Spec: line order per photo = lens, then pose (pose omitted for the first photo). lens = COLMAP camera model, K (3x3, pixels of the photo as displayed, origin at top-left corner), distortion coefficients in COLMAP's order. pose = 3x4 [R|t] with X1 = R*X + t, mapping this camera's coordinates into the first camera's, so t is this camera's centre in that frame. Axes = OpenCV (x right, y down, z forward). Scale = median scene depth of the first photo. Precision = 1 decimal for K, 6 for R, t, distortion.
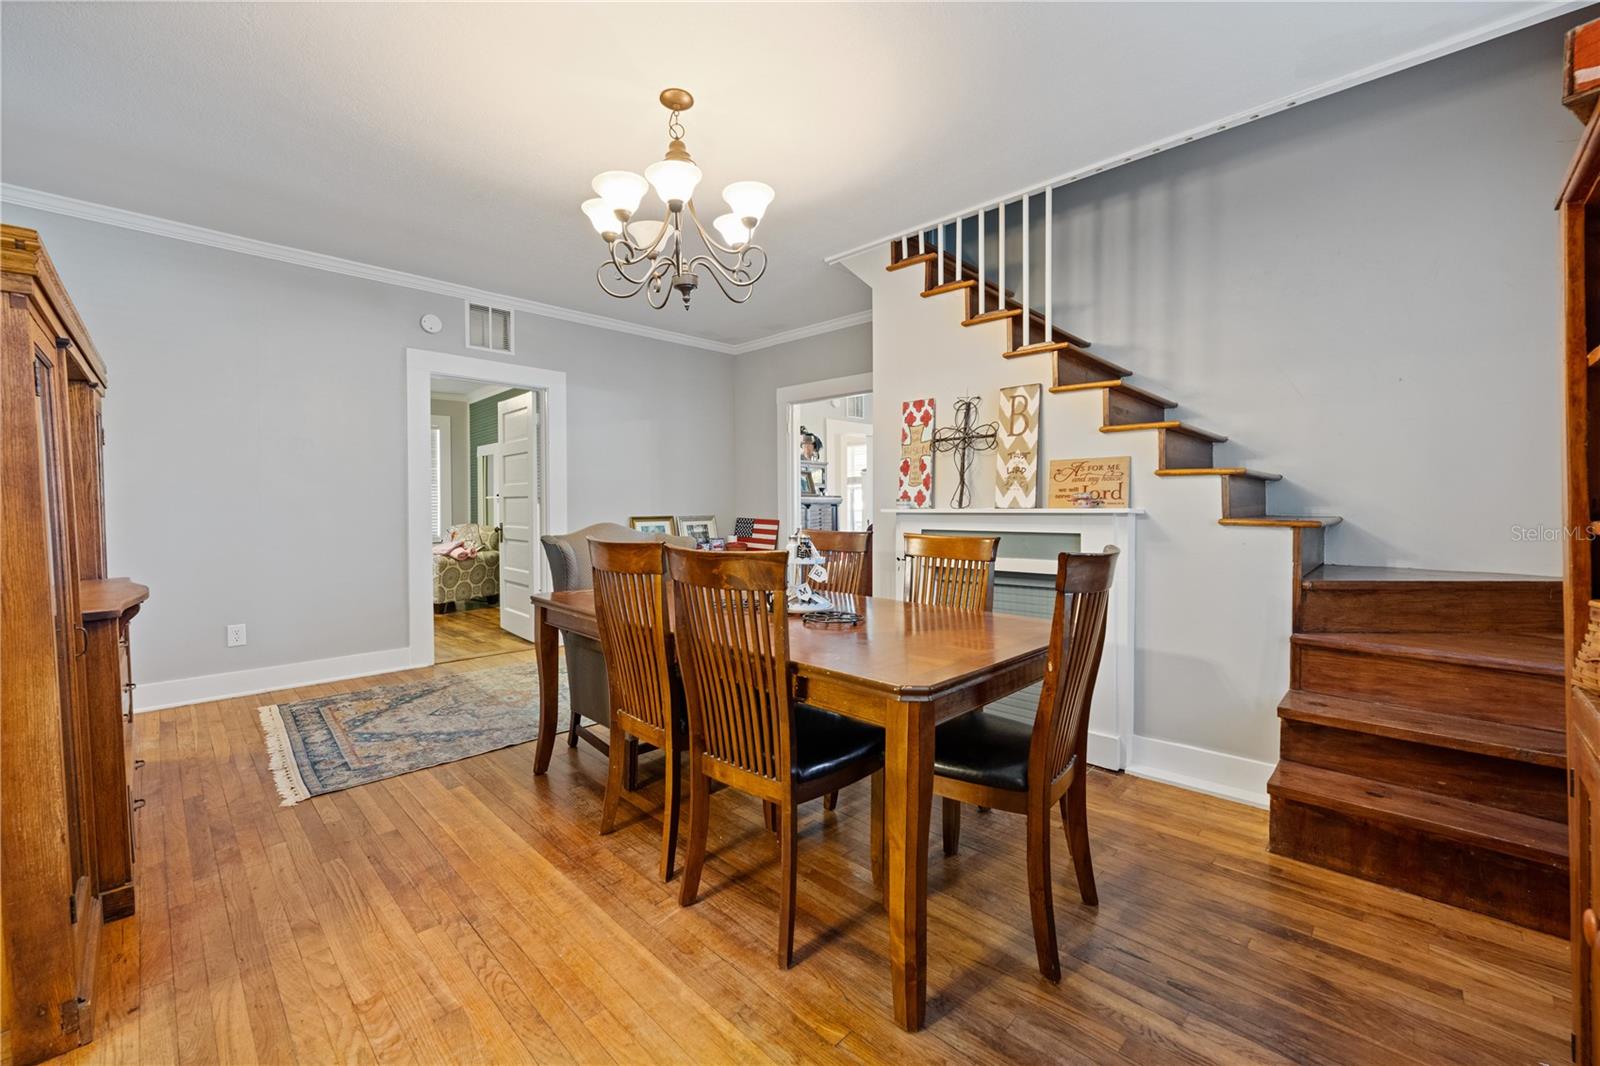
lens RADIAL K [[644.5, 0, 790.1], [0, 644.5, 517.0], [0, 0, 1]] dist [0.014046, 0.000029]
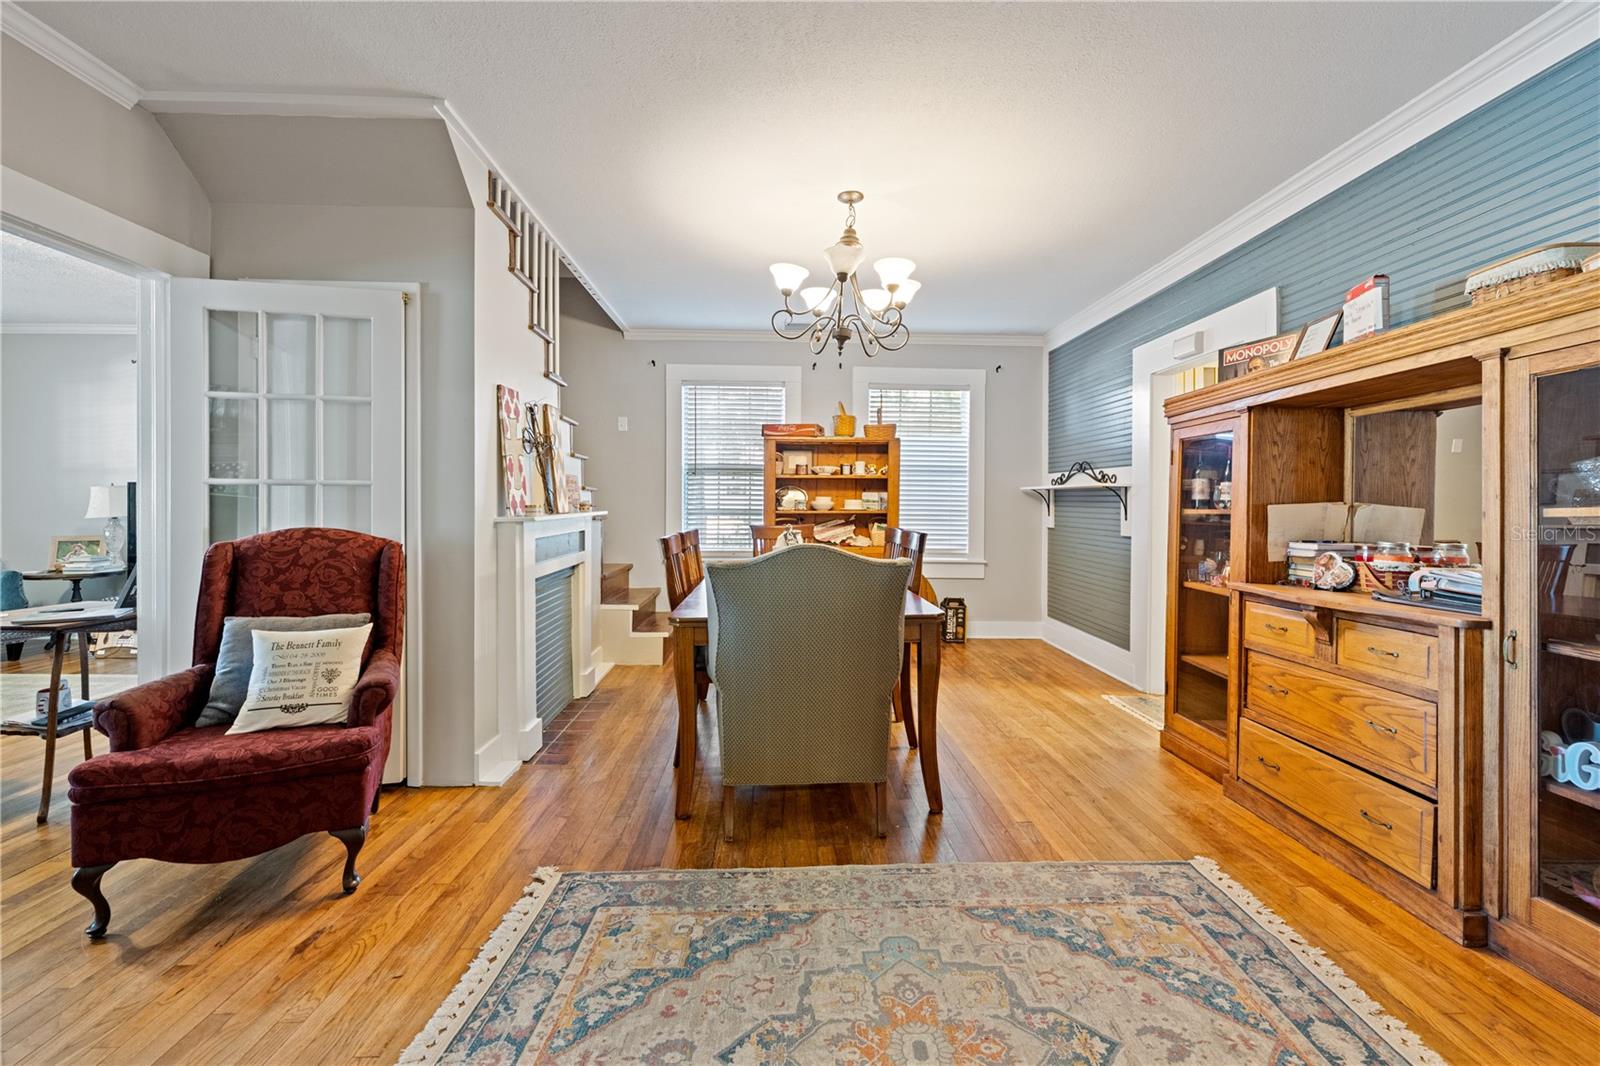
lens RADIAL K [[651.2, 0, 800.1], [0, 651.2, 503.5], [0, 0, 1]] dist [0.002561, 0.000279]
pose [[-0.733974, 0.000670, 0.679177, -0.808821], [0.014971, 0.999772, 0.015193, -0.044467], [-0.679013, 0.021319, -0.733817, 1.672024]]
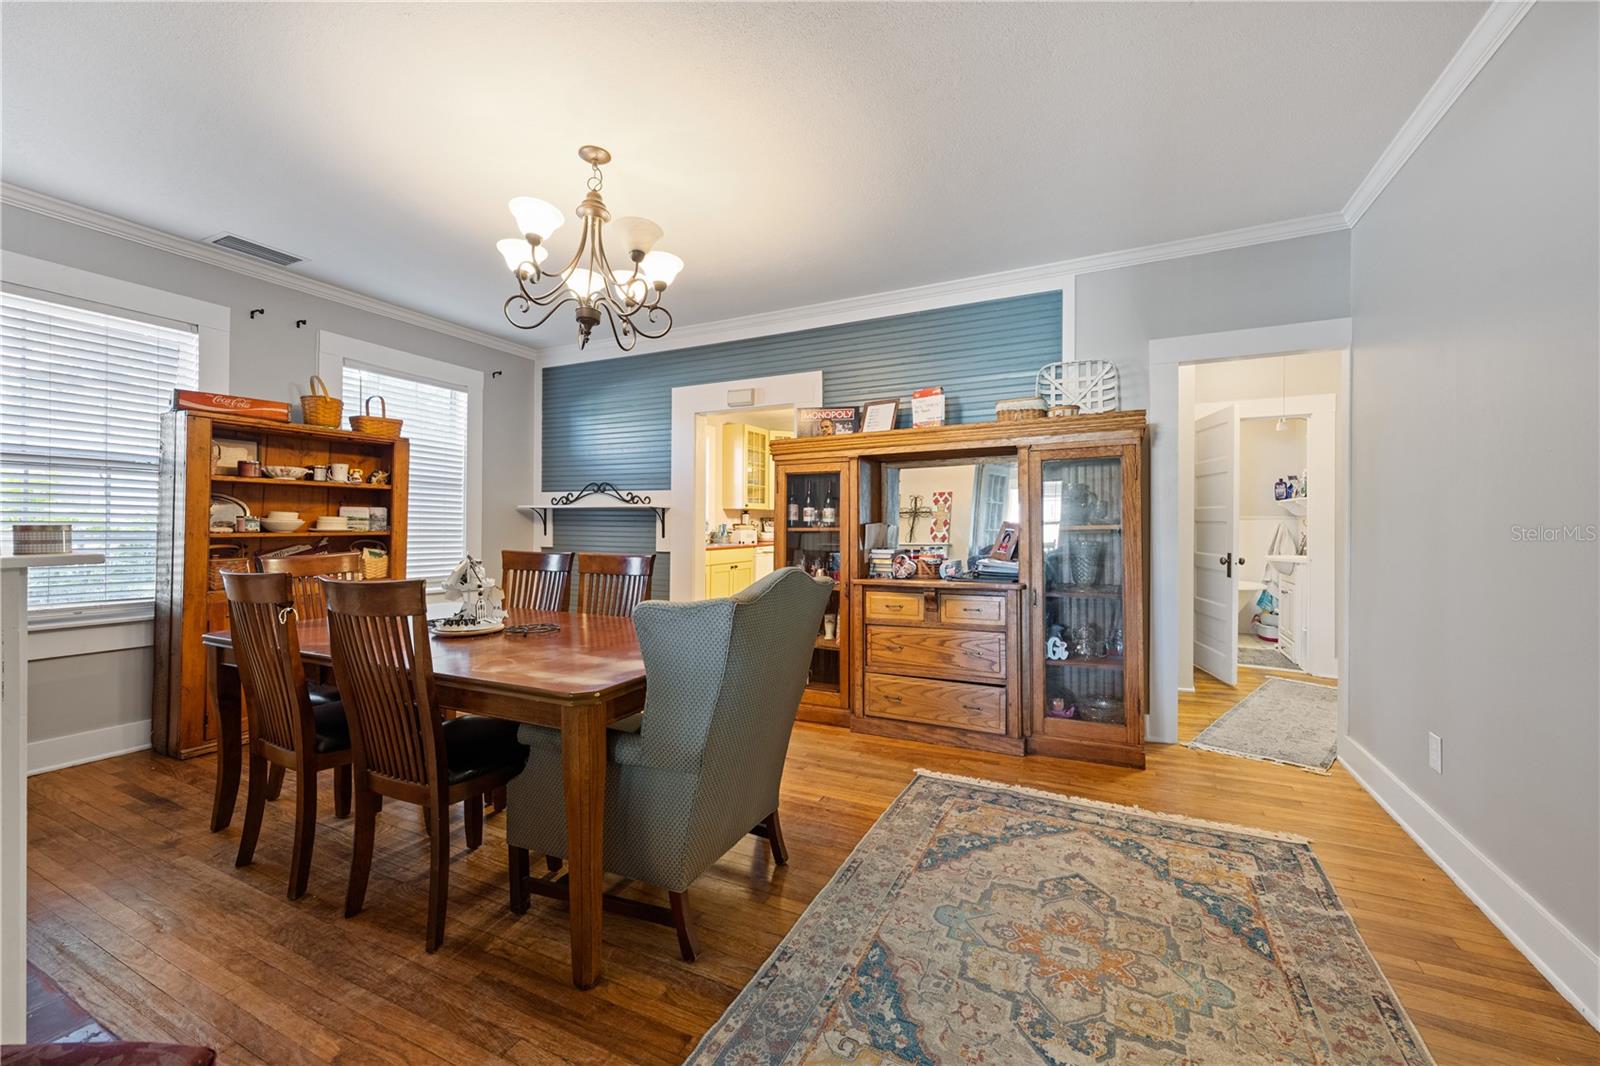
lens RADIAL K [[644.5, 0, 790.1], [0, 644.5, 517.0], [0, 0, 1]] dist [0.014046, 0.000029]
pose [[-0.948564, -0.004621, -0.316550, -0.117267], [-0.008451, 0.999907, 0.010727, -0.046701], [0.316471, 0.012850, -0.948515, 1.757939]]
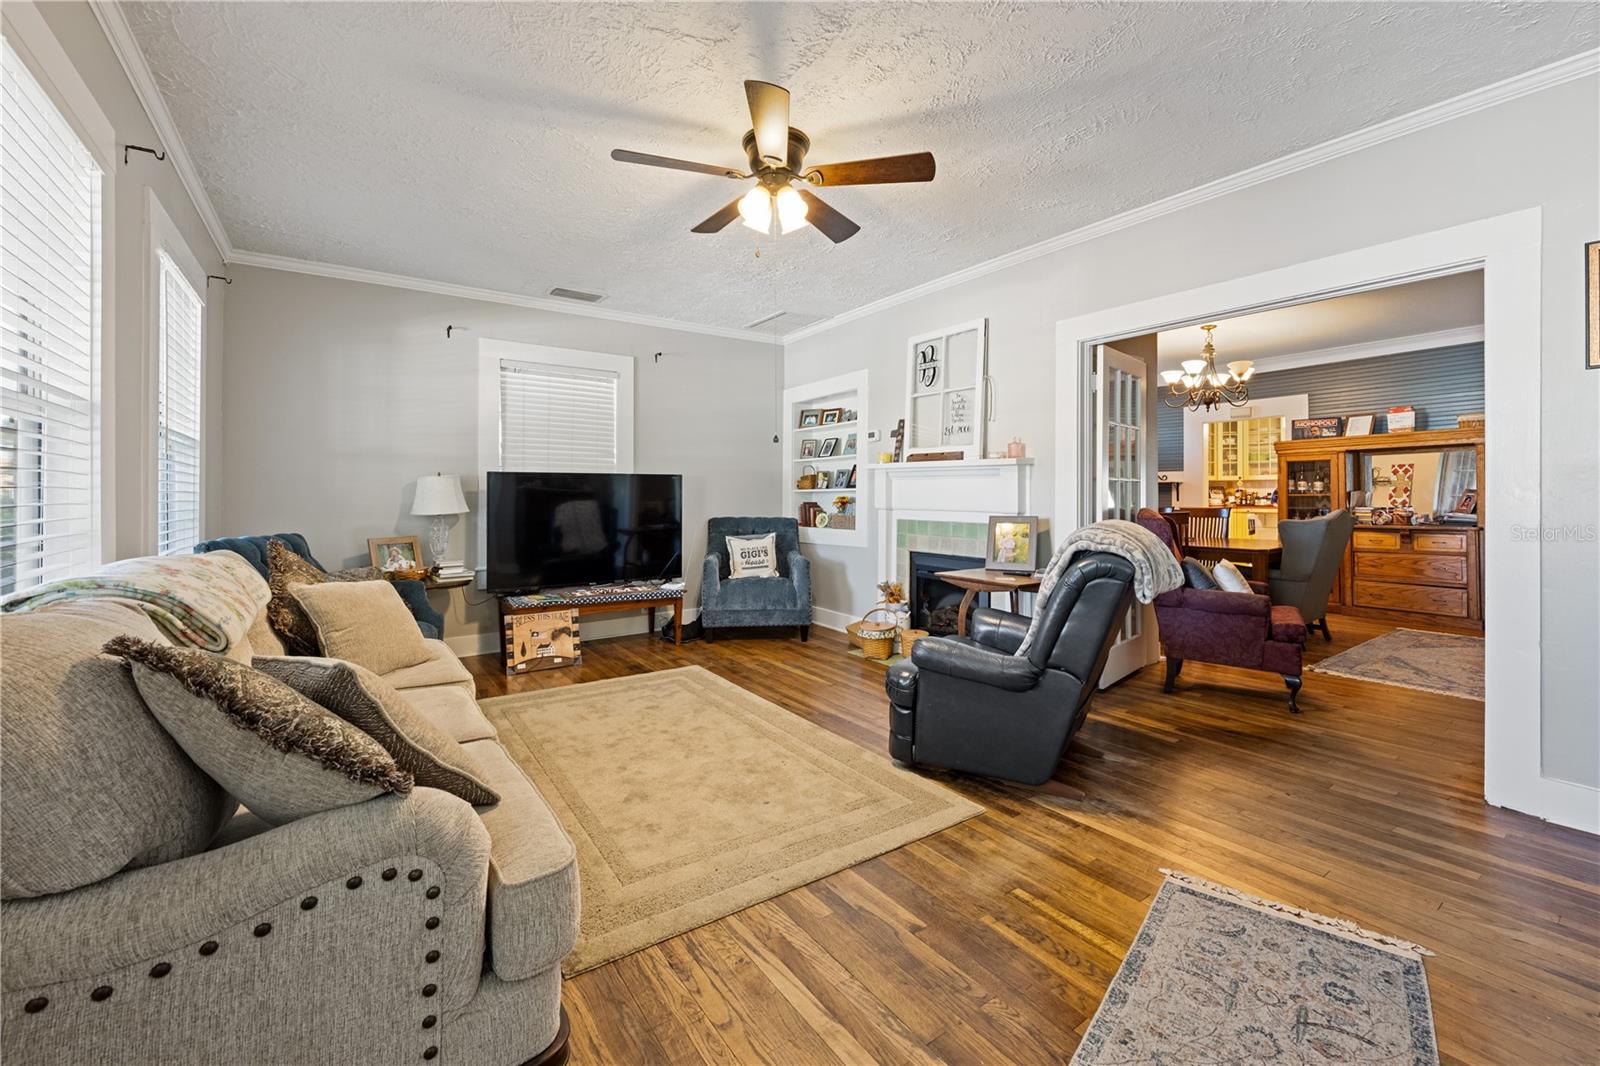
lens RADIAL K [[650.3, 0, 819.6], [0, 650.3, 487.7], [0, 0, 1]] dist [0.014492, -0.000045]
pose [[-0.988440, 0.006924, 0.151457, 0.732547], [0.009043, 0.999871, 0.013310, -0.077352], [-0.151345, 0.014526, -0.988374, 2.982829]]
